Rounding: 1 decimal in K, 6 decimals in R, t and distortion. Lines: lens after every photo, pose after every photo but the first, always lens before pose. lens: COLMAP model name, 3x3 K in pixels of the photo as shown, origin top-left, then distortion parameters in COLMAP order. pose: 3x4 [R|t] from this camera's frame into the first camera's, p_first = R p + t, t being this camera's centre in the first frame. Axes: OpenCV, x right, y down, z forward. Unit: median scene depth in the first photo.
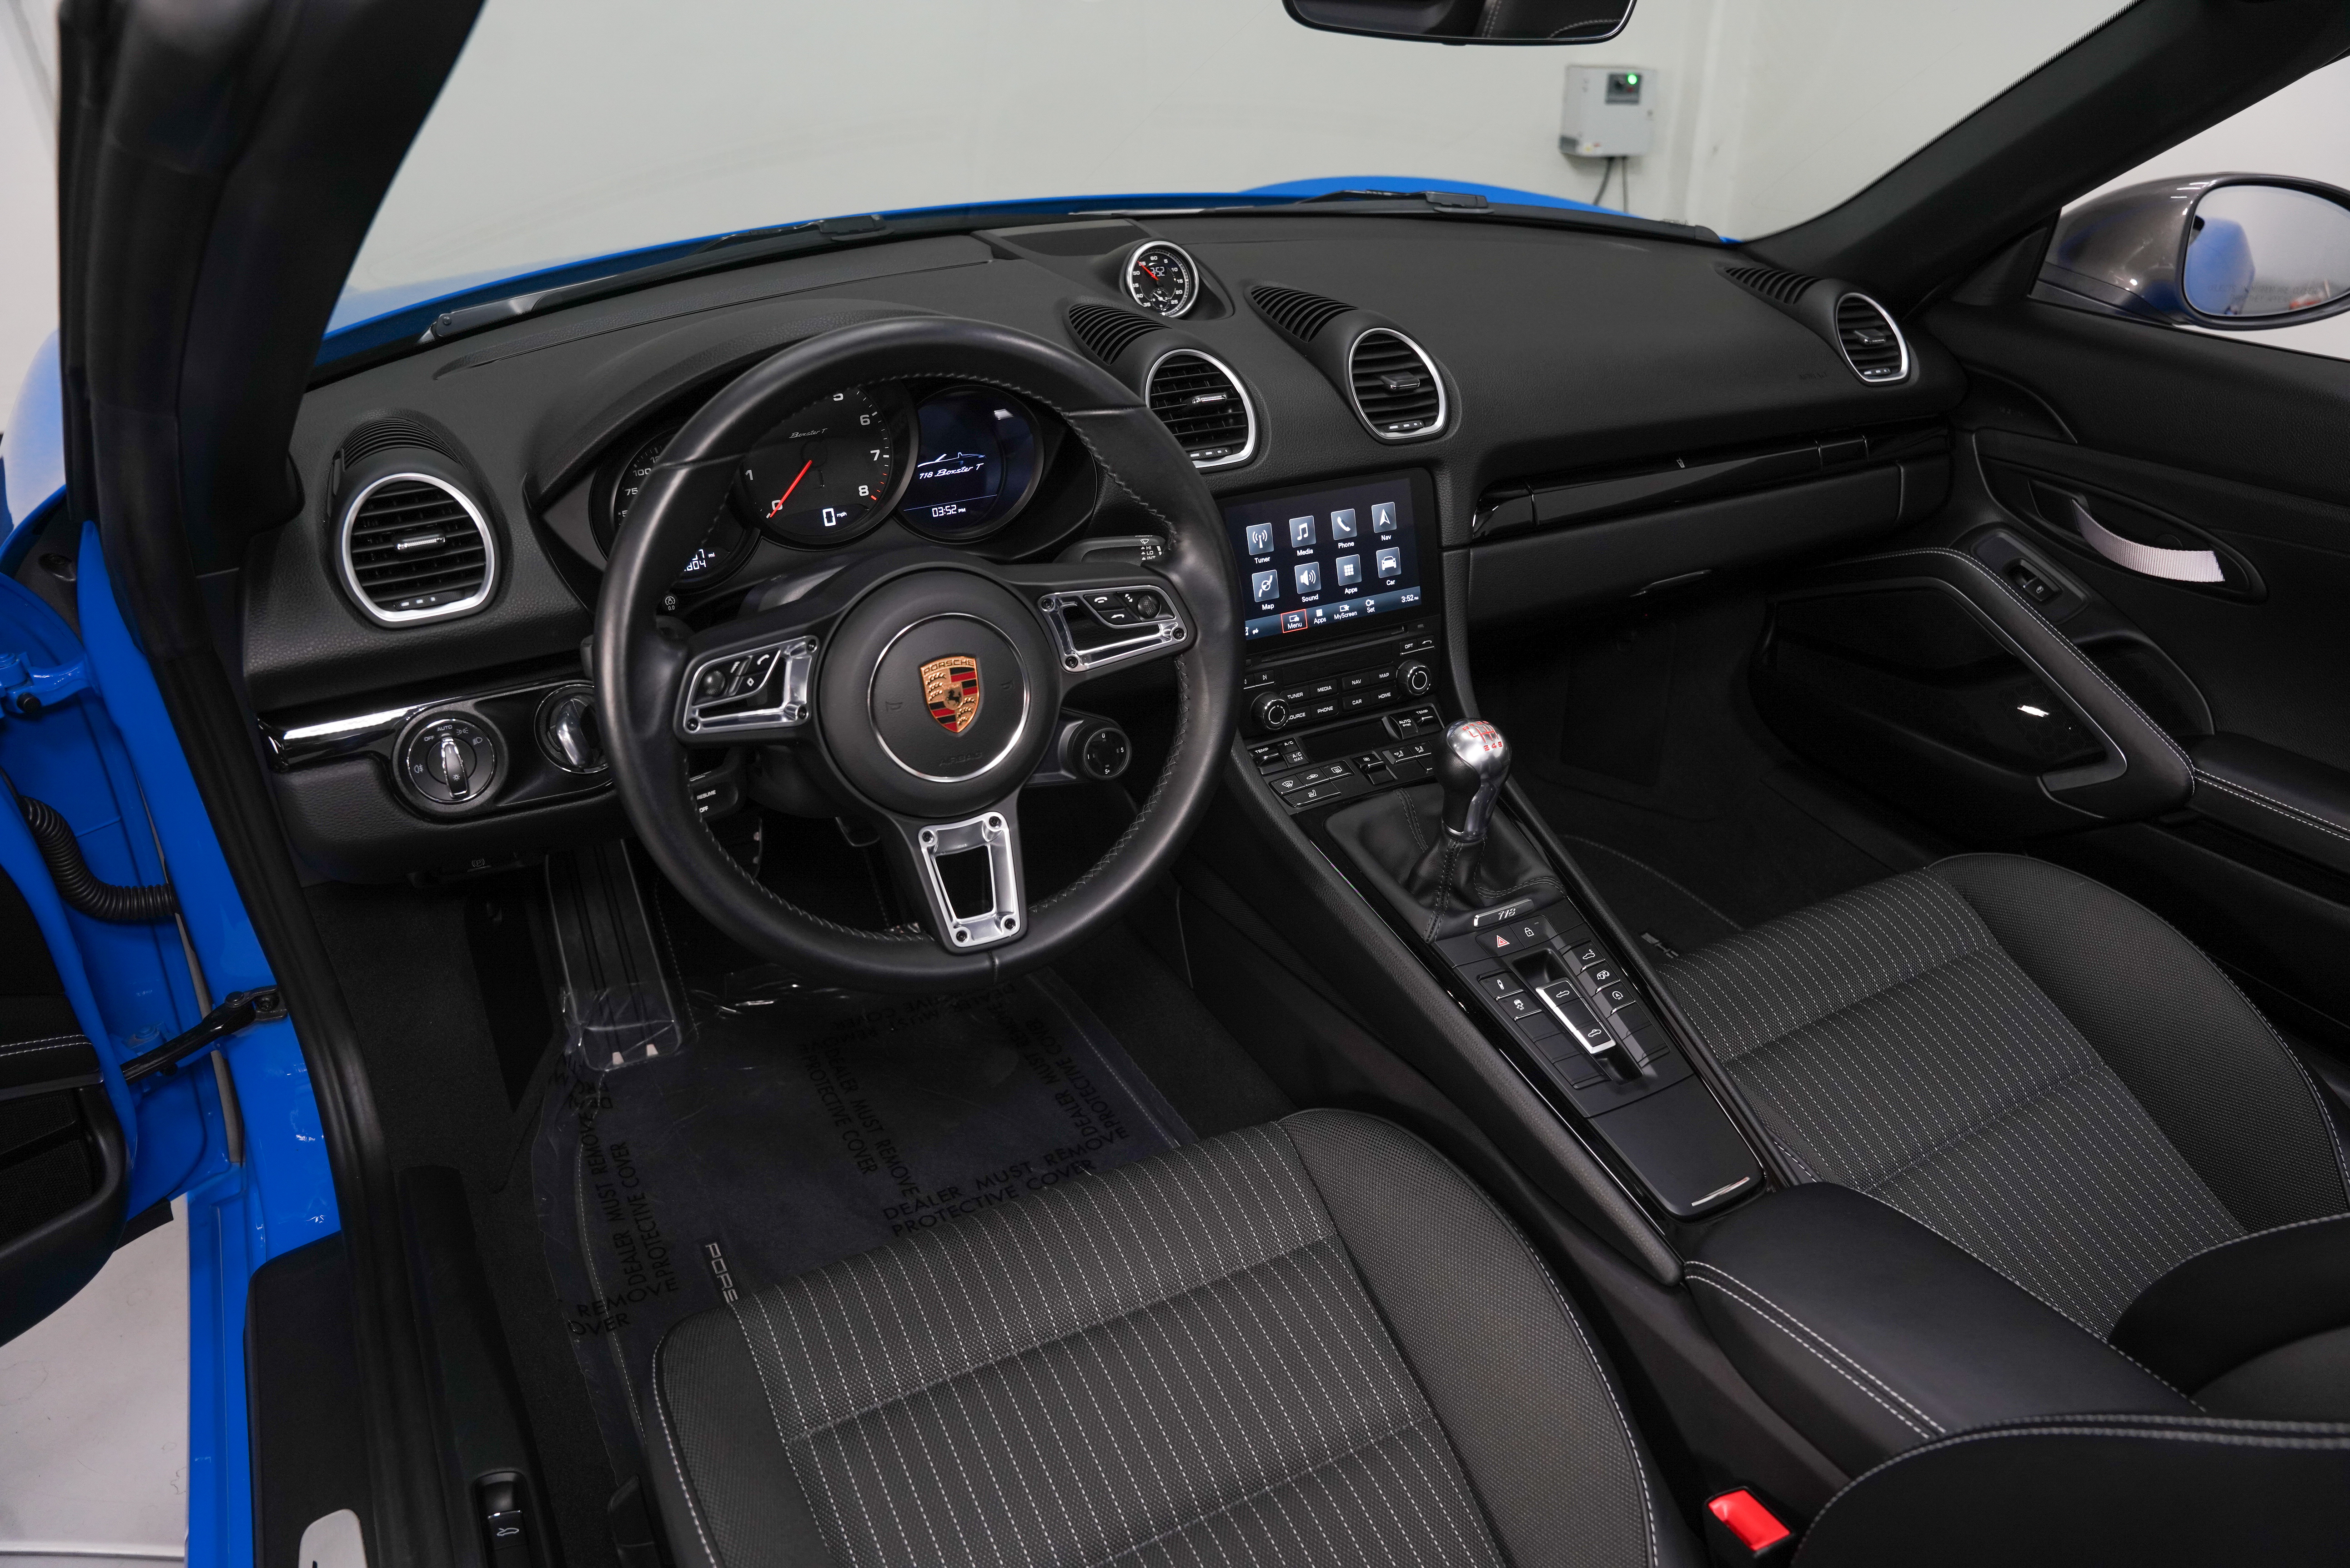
lens RADIAL K [[1597.2, 0, 1186.5], [0, 1597.2, 788.5], [0, 0, 1]] dist [-0.157004, 0.096828]
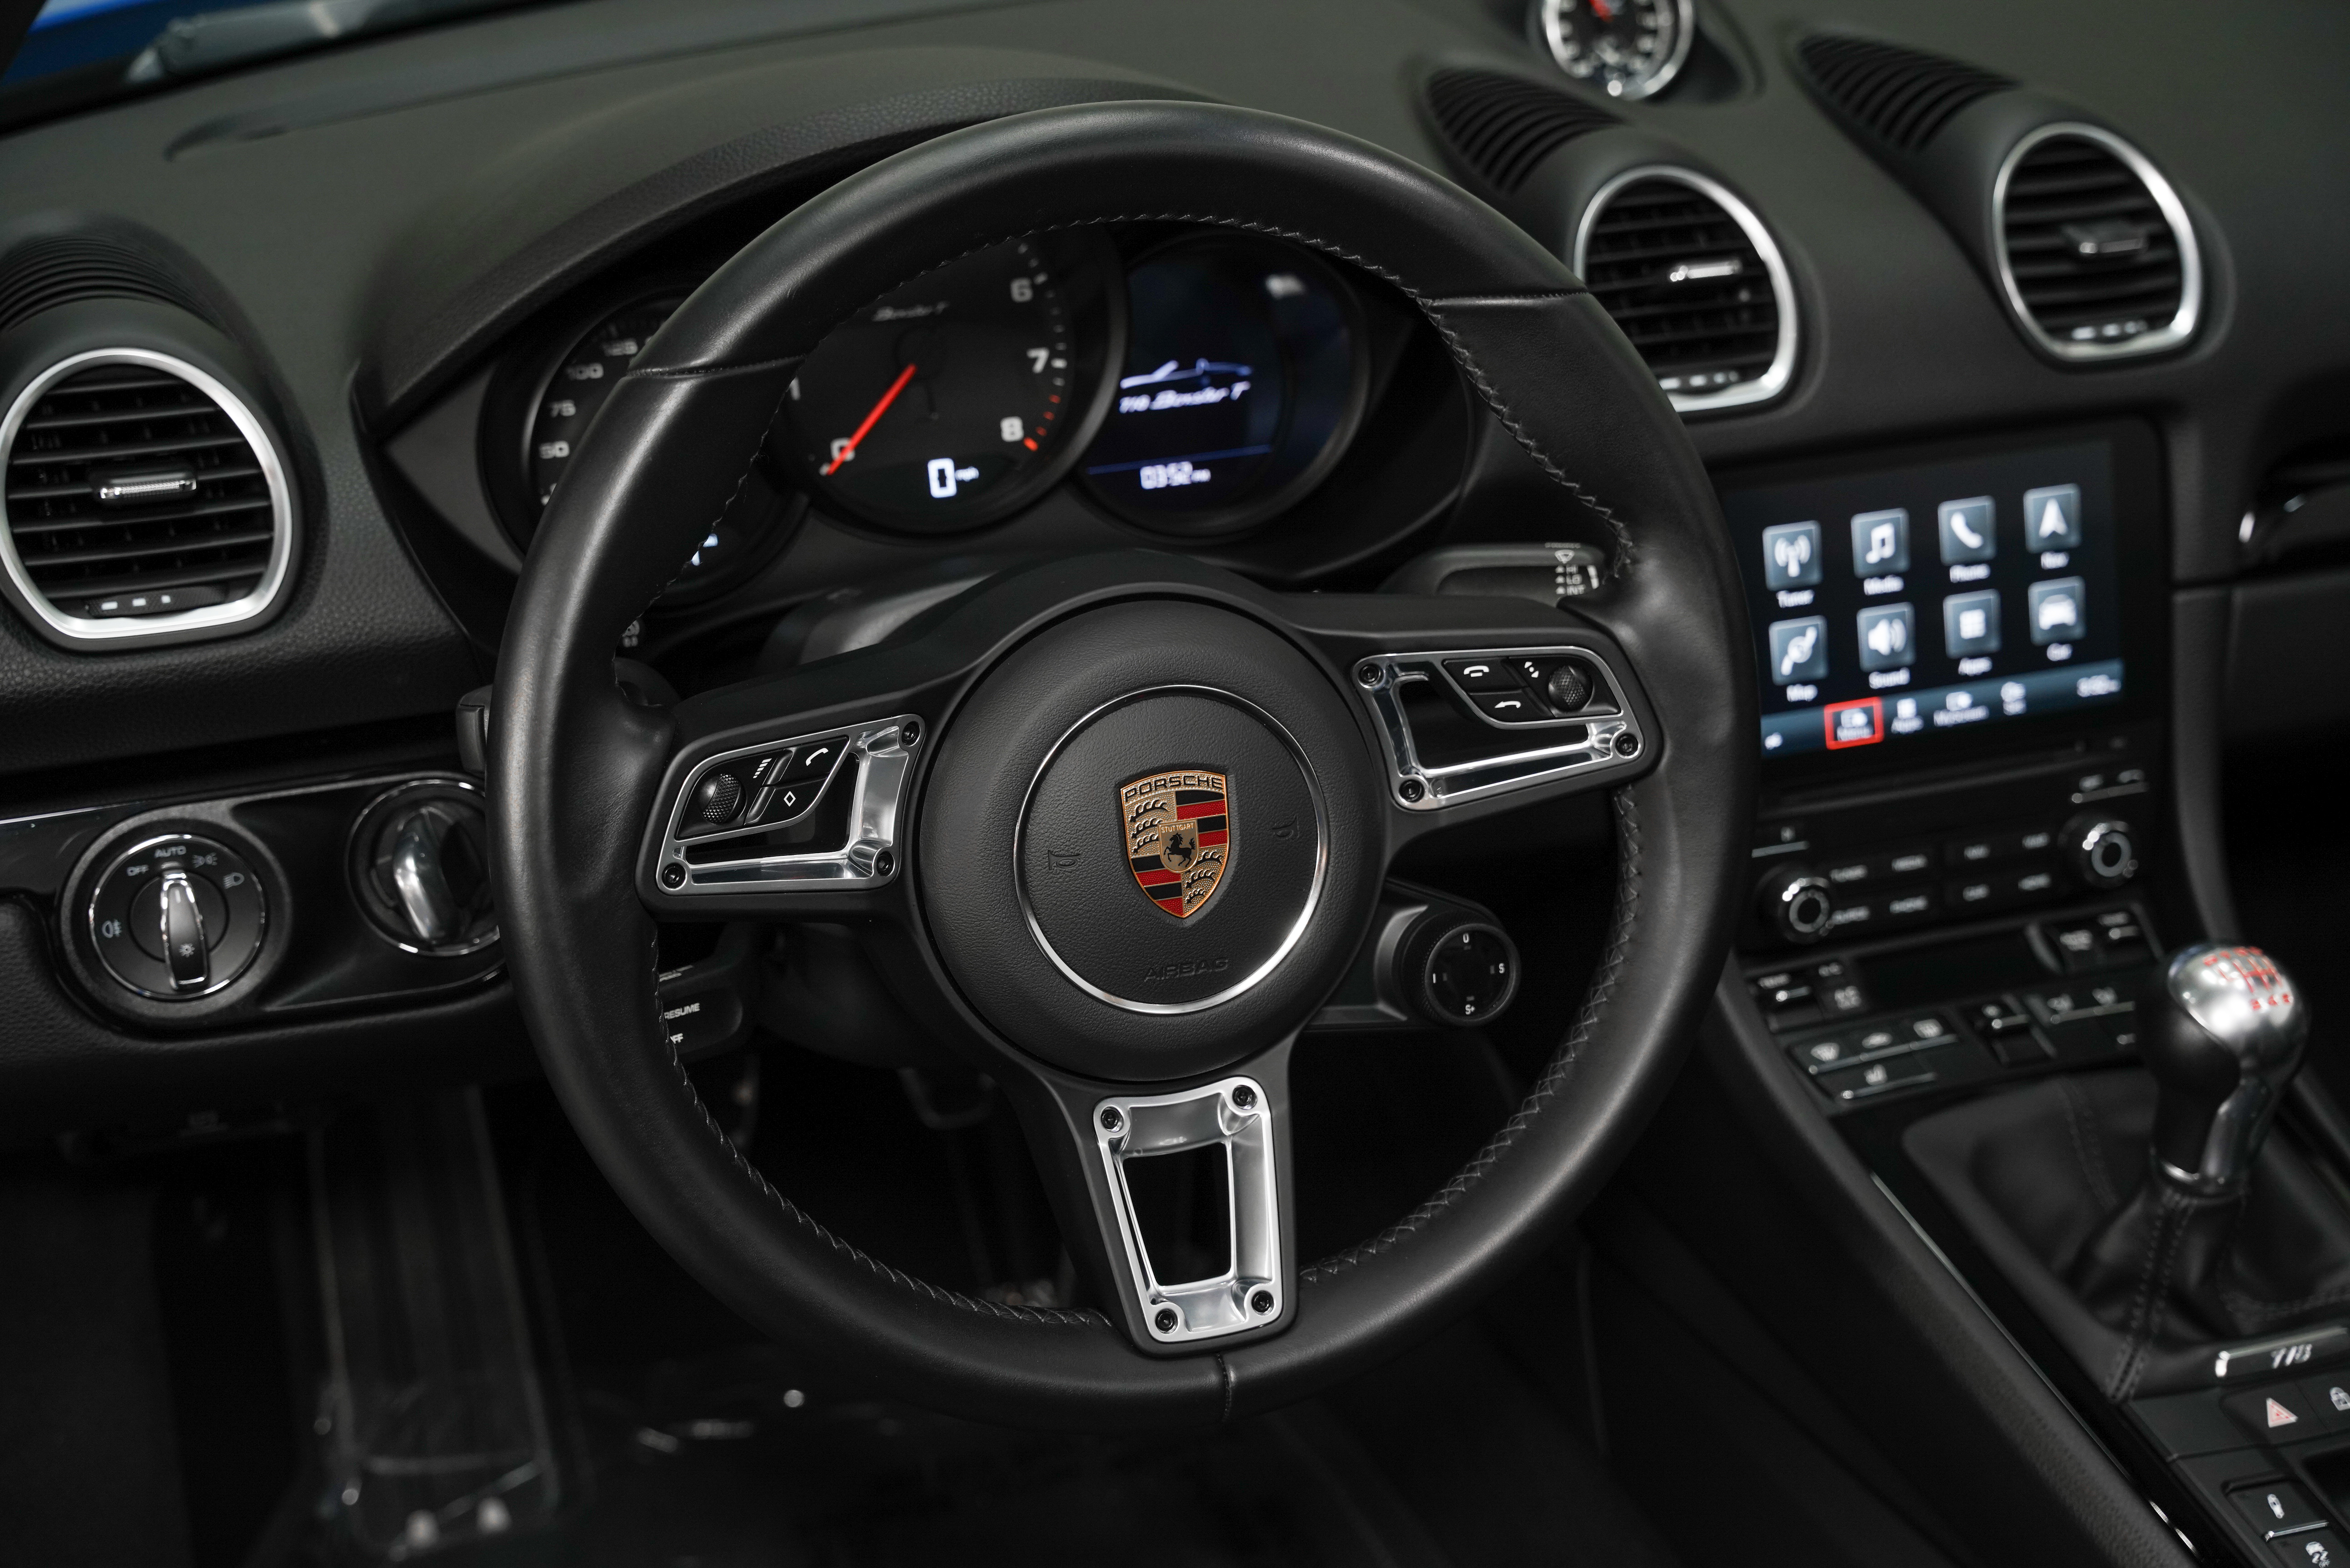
lens RADIAL K [[3283.9, 0, 1200.3], [0, 3283.9, 822.1], [0, 0, 1]] dist [0.102208, 0.000000]
pose [[0.992128, 0.049726, -0.114934, -0.015169], [-0.056669, 0.996710, -0.057945, -0.004032], [0.111674, 0.064002, 0.991682, -0.036965]]
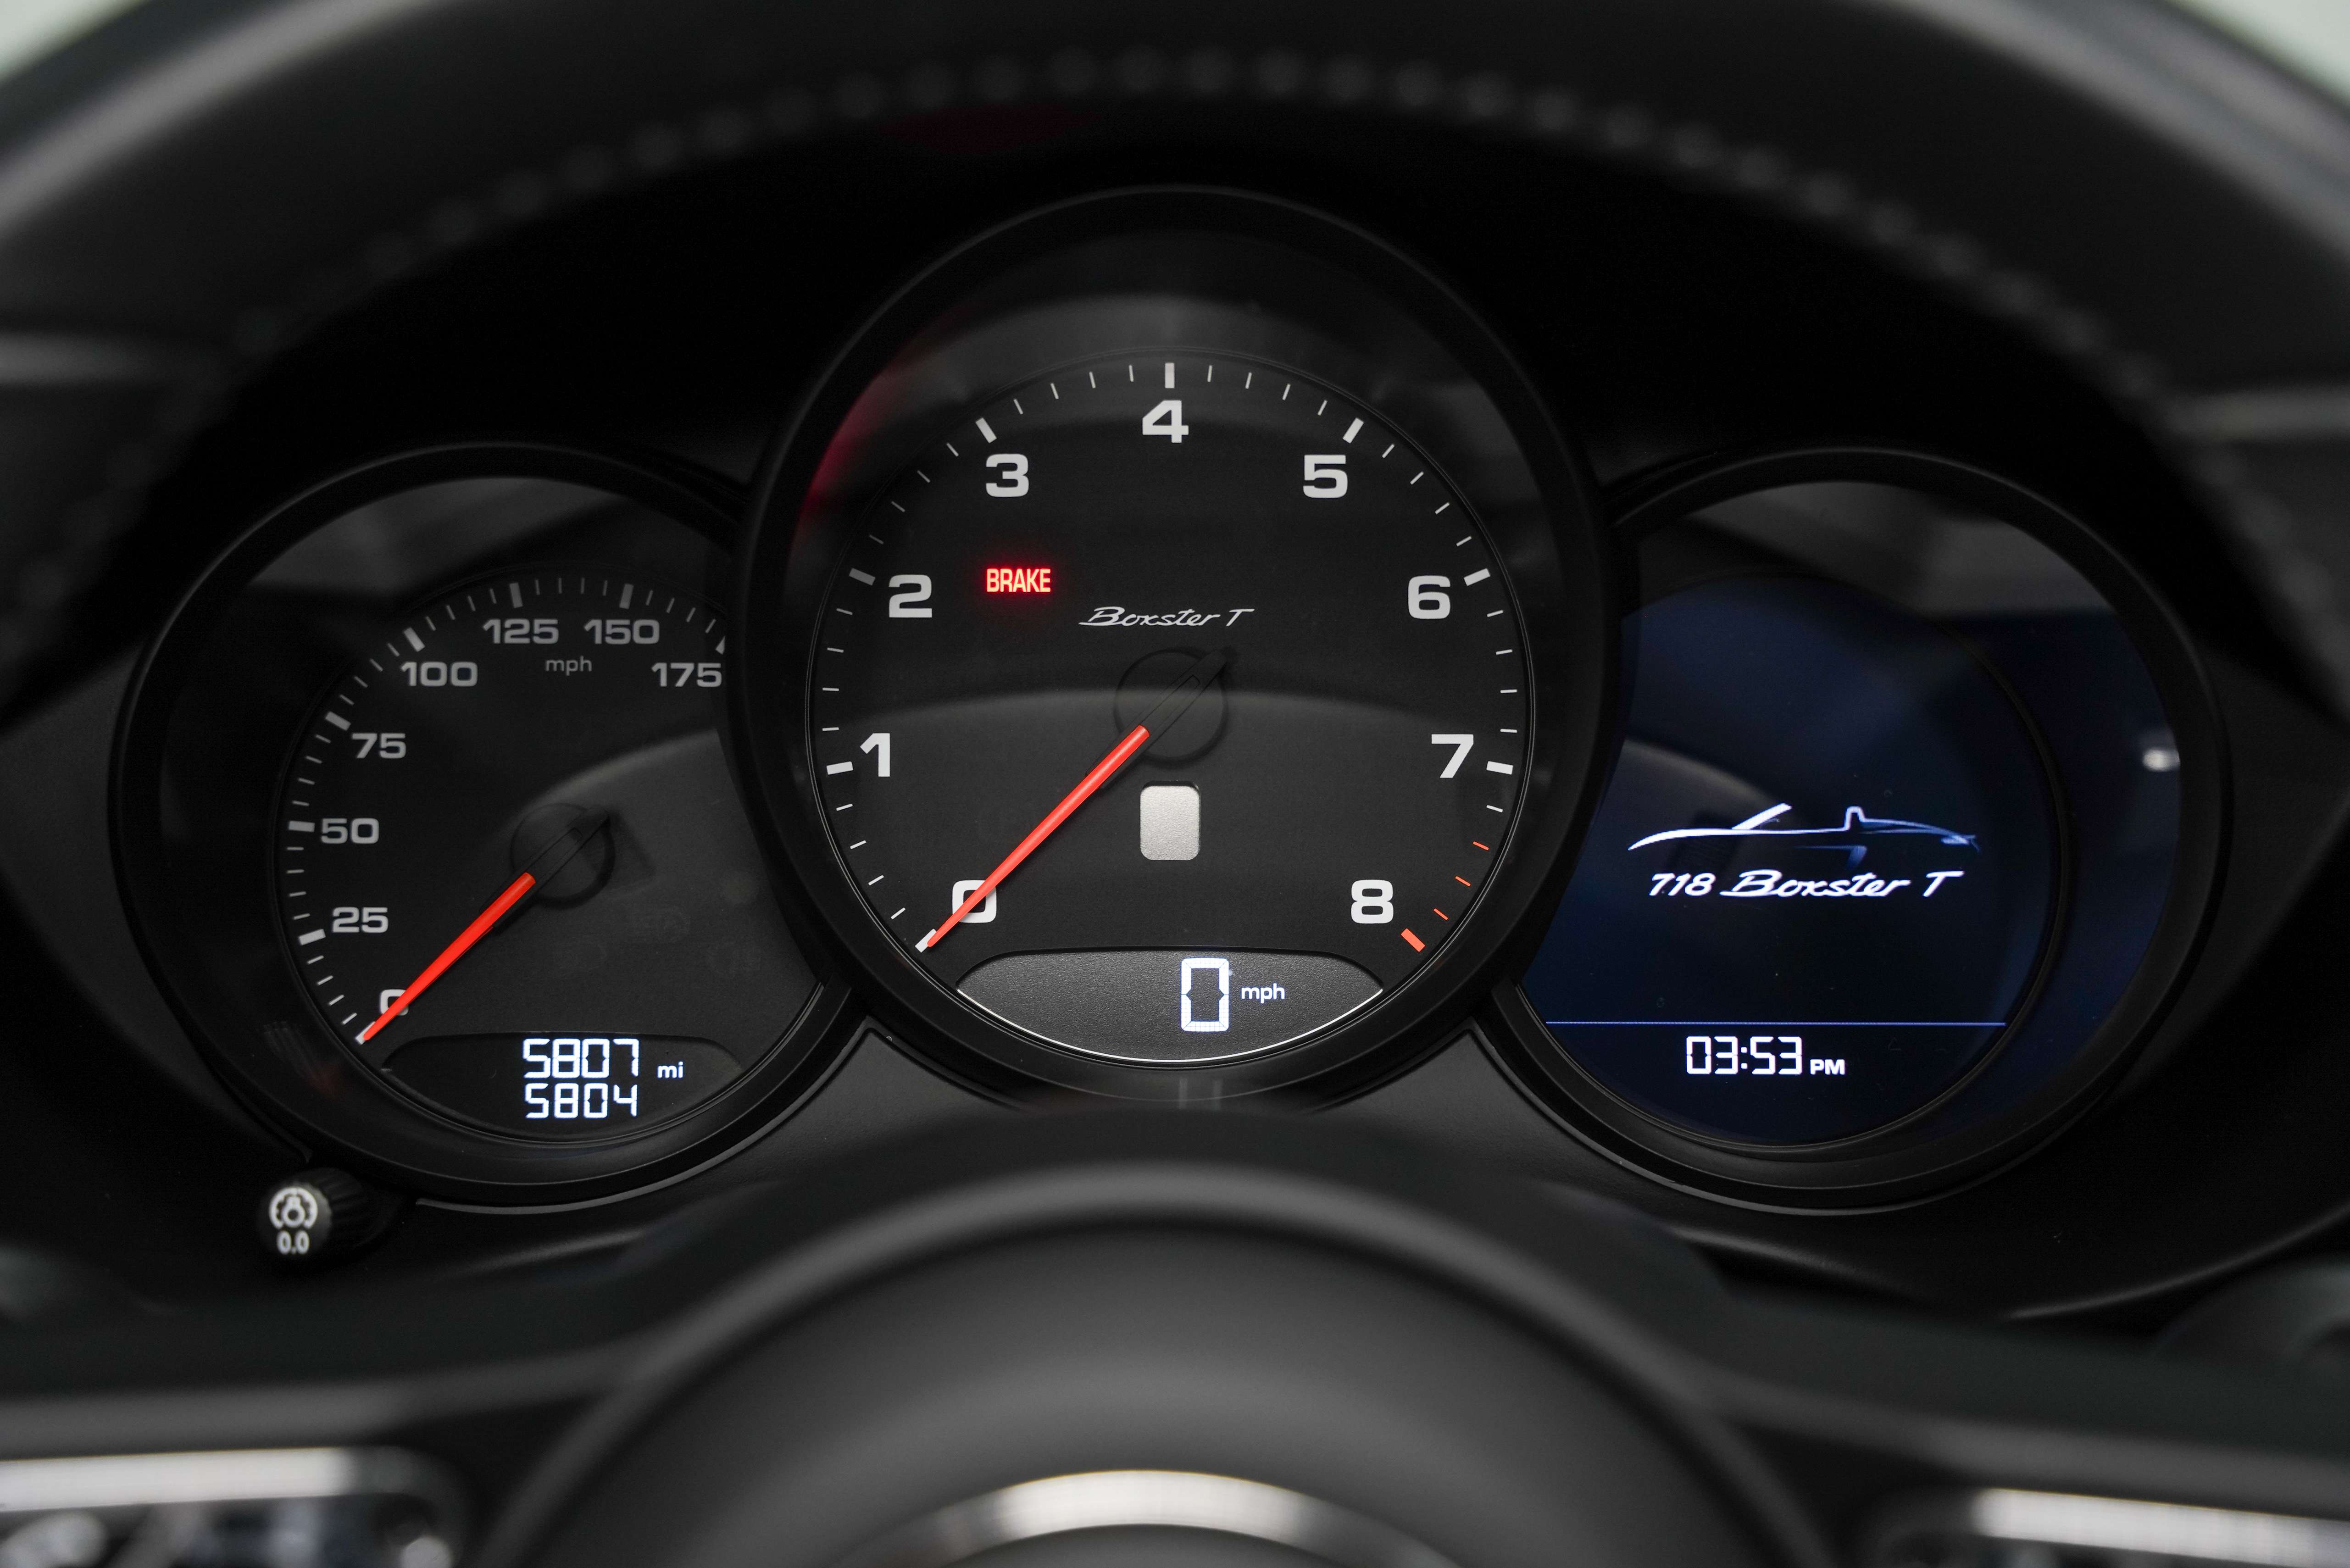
lens RADIAL K [[3639.1, 0, 1174.3], [0, 3639.1, 799.3], [0, 0, 1]] dist [0.081946, 0.000000]
pose [[0.880800, 0.096193, -0.463614, 0.009298], [-0.227685, 0.944556, -0.236588, -0.070451], [0.415151, 0.313945, 0.853867, 0.519315]]
